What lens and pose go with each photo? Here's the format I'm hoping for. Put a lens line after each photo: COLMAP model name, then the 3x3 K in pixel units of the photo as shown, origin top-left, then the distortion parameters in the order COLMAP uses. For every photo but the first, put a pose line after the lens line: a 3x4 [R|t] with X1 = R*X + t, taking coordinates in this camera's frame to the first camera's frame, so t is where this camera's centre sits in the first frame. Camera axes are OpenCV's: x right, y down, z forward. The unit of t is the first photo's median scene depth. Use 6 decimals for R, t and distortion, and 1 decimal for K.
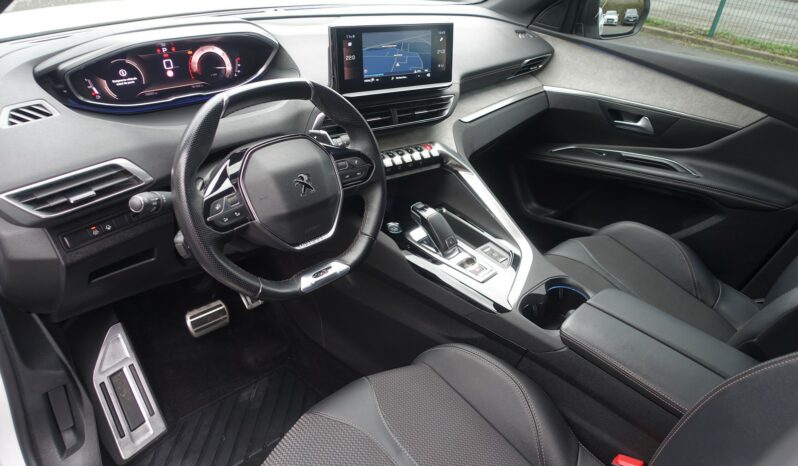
lens RADIAL K [[546.8, 0, 399.0], [0, 546.8, 233.0], [0, 0, 1]] dist [-0.003955, -0.001913]
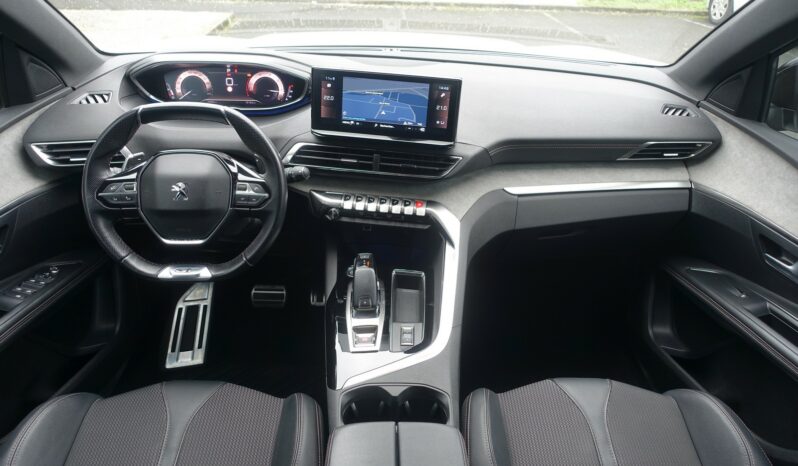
lens RADIAL K [[546.8, 0, 399.0], [0, 546.8, 233.0], [0, 0, 1]] dist [-0.003955, -0.001913]
pose [[0.731684, 0.295825, -0.614106, 0.686623], [-0.331479, 0.941637, 0.058659, -0.172059], [0.595618, 0.160643, 0.787040, 0.279377]]
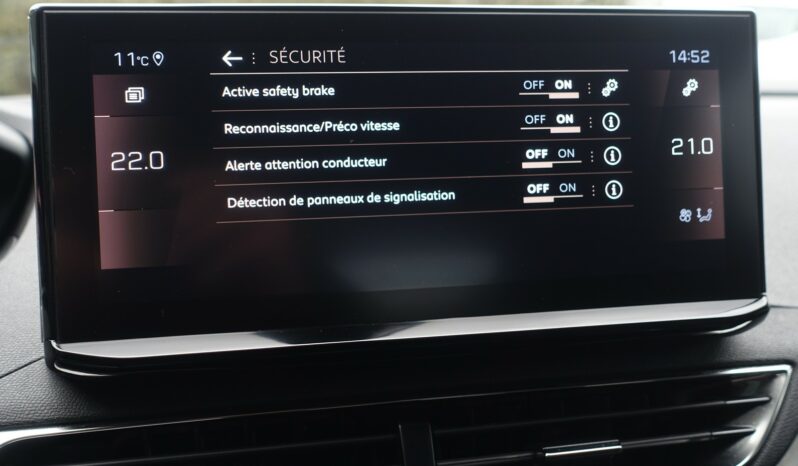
lens RADIAL K [[1069.8, 0, 390.0], [0, 1069.8, 232.6], [0, 0, 1]] dist [-0.005587, -0.021250]
pose [[0.915793, -0.017139, -0.401285, 0.136834], [-0.124428, 0.937833, -0.324016, -0.173994], [0.381892, 0.346663, 0.856728, 0.674802]]
